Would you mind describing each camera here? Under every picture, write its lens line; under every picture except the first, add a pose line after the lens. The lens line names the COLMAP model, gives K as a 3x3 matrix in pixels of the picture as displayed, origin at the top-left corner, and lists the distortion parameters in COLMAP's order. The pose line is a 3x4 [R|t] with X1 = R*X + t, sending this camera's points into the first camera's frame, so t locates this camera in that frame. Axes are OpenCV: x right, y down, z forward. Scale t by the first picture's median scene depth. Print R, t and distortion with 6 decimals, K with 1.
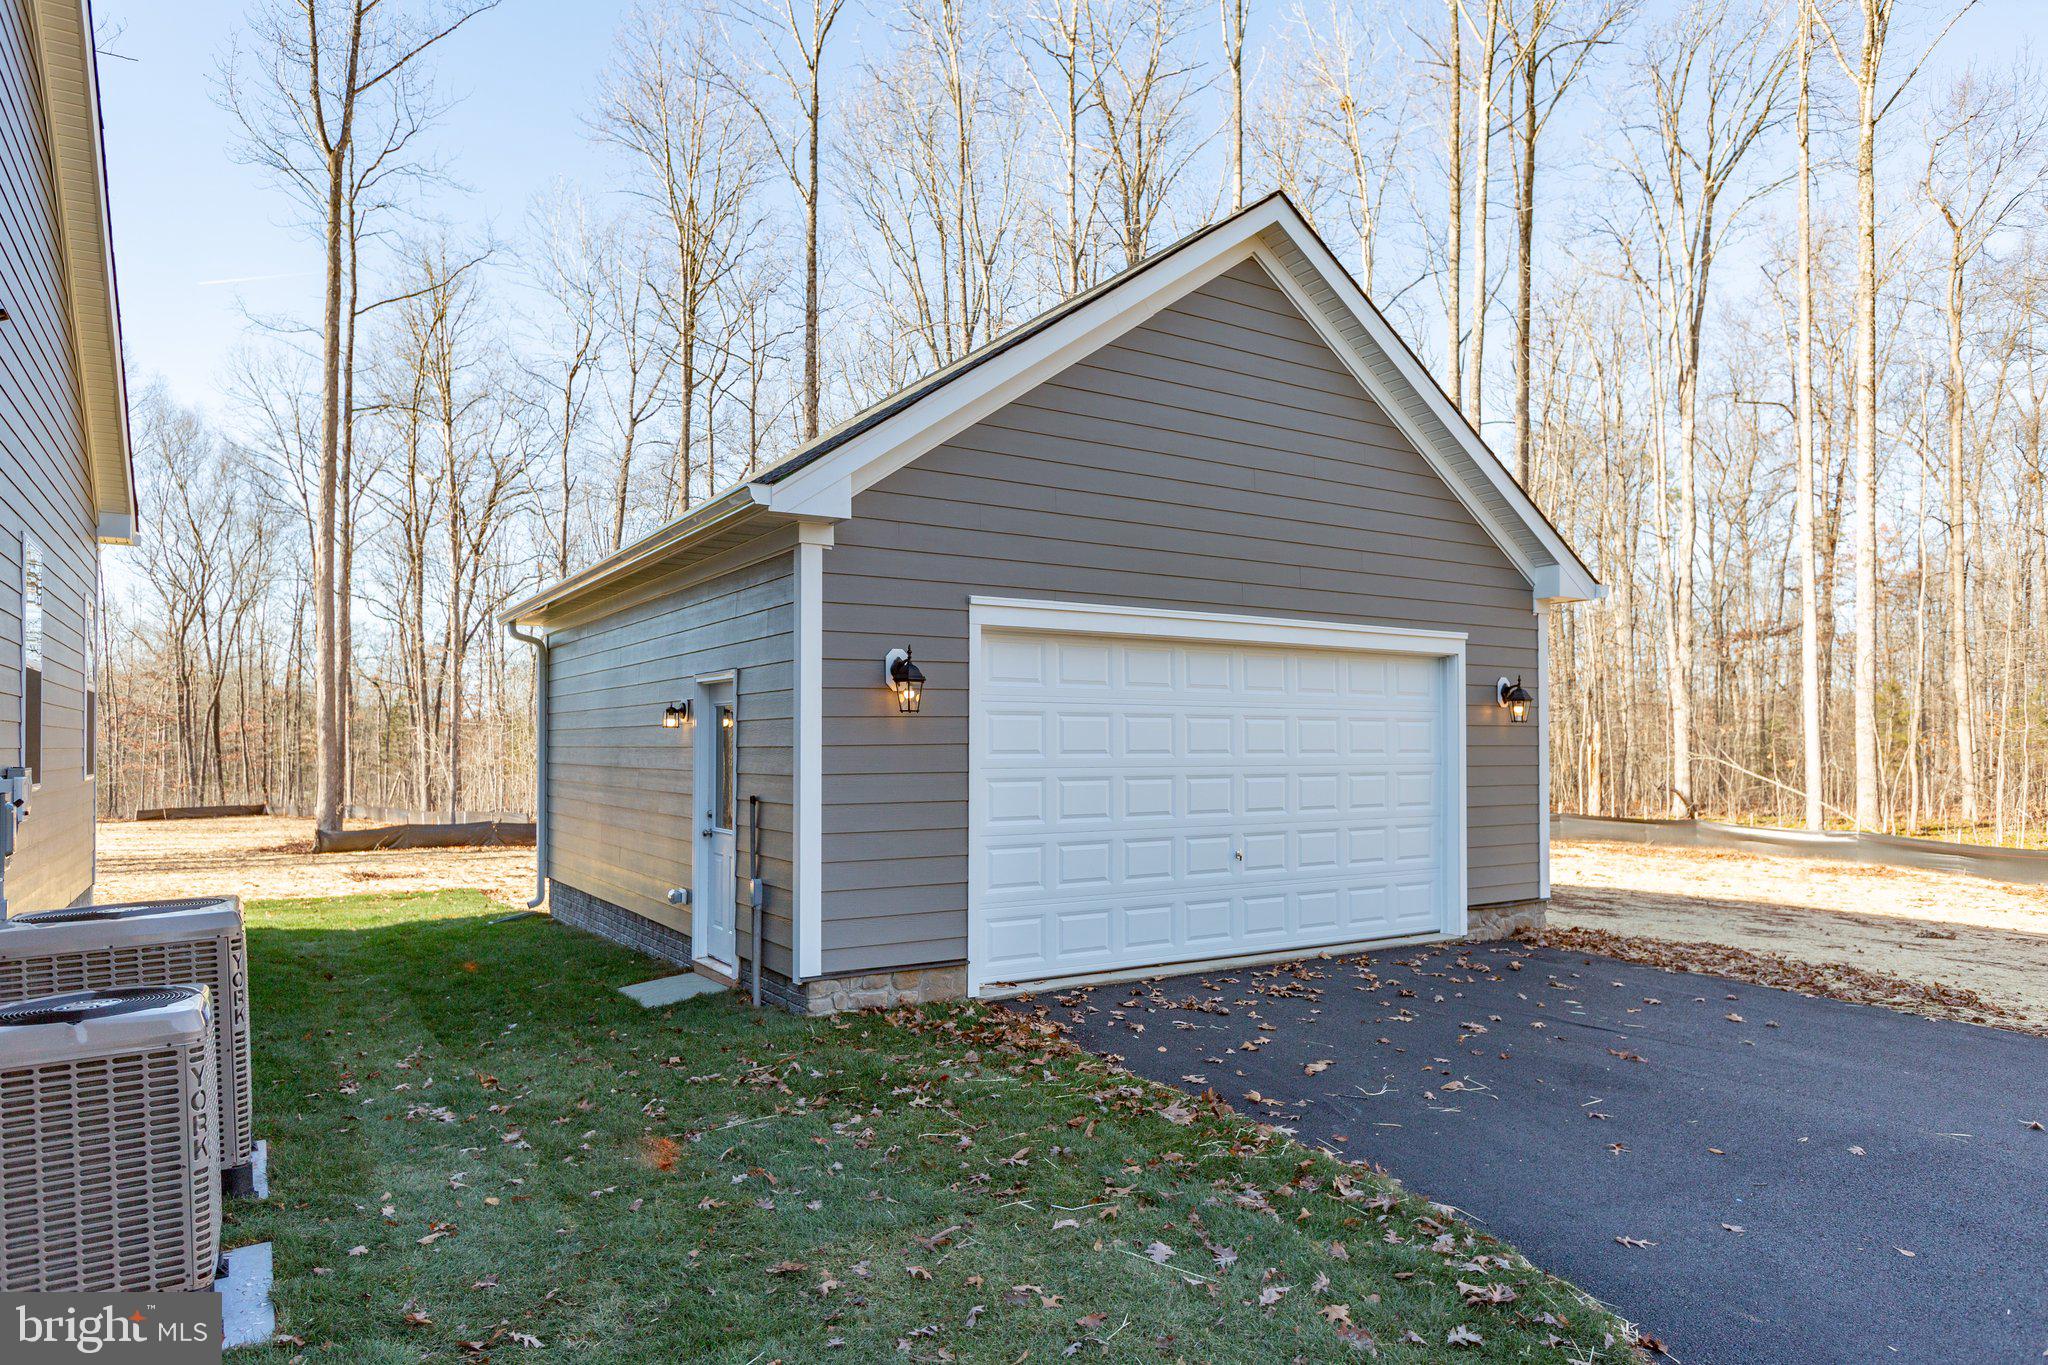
lens RADIAL K [[1251.8, 0, 1056.8], [0, 1251.8, 743.2], [0, 0, 1]] dist [0.000205, -0.000145]
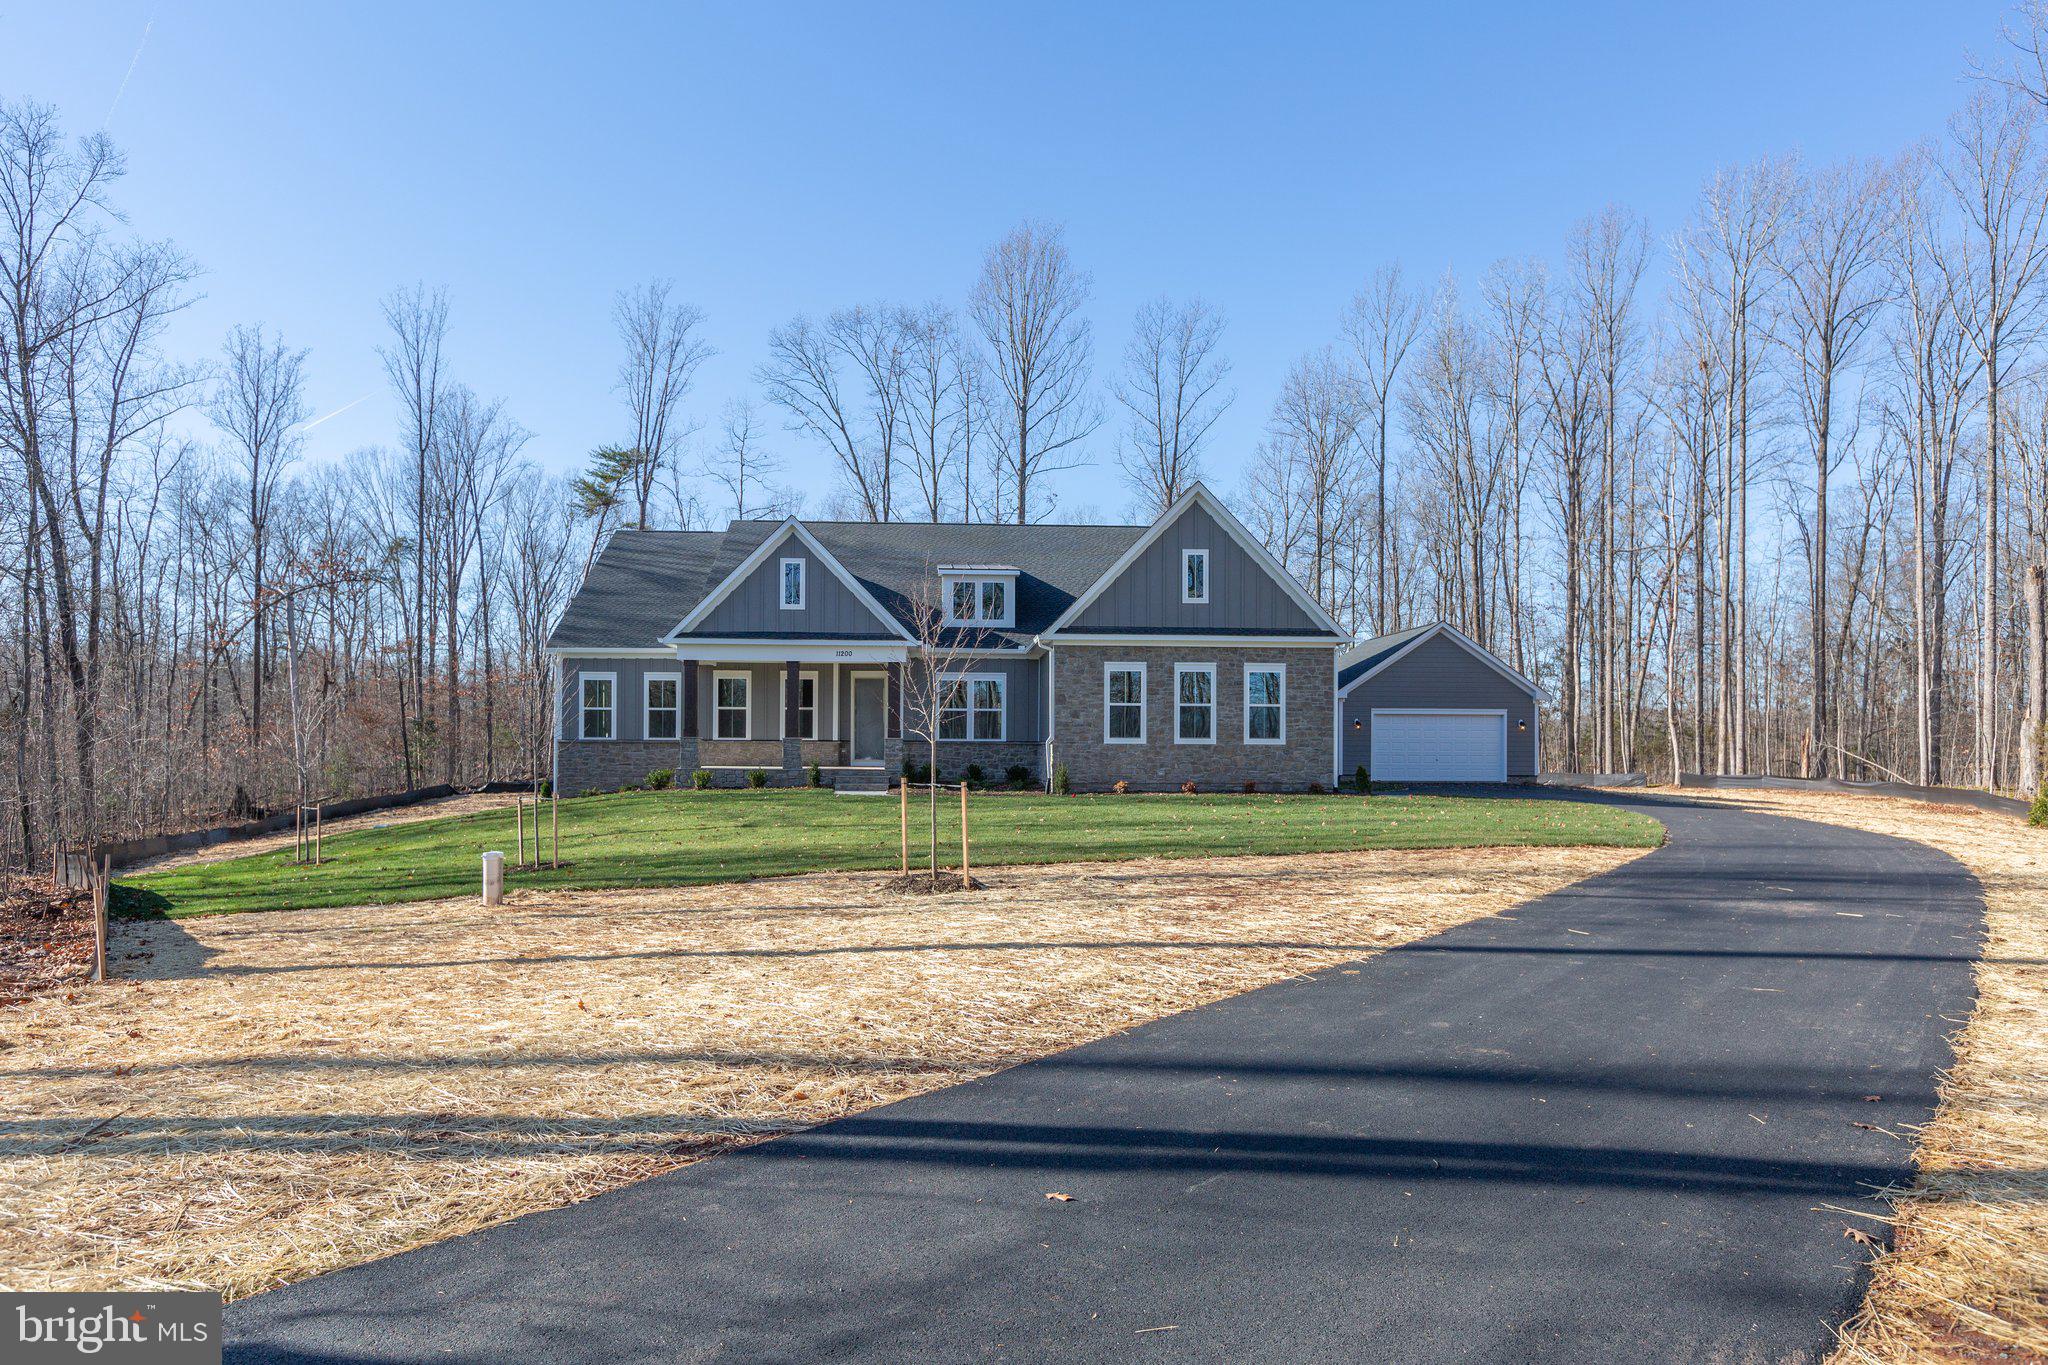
lens RADIAL K [[1307.2, 0, 965.5], [0, 1307.2, 748.2], [0, 0, 1]] dist [0.003715, 0.002614]
pose [[0.853805, 0.002271, -0.520589, 1.180373], [-0.000965, 0.999996, 0.002781, 0.034321], [0.520593, -0.001872, 0.853803, -4.081985]]
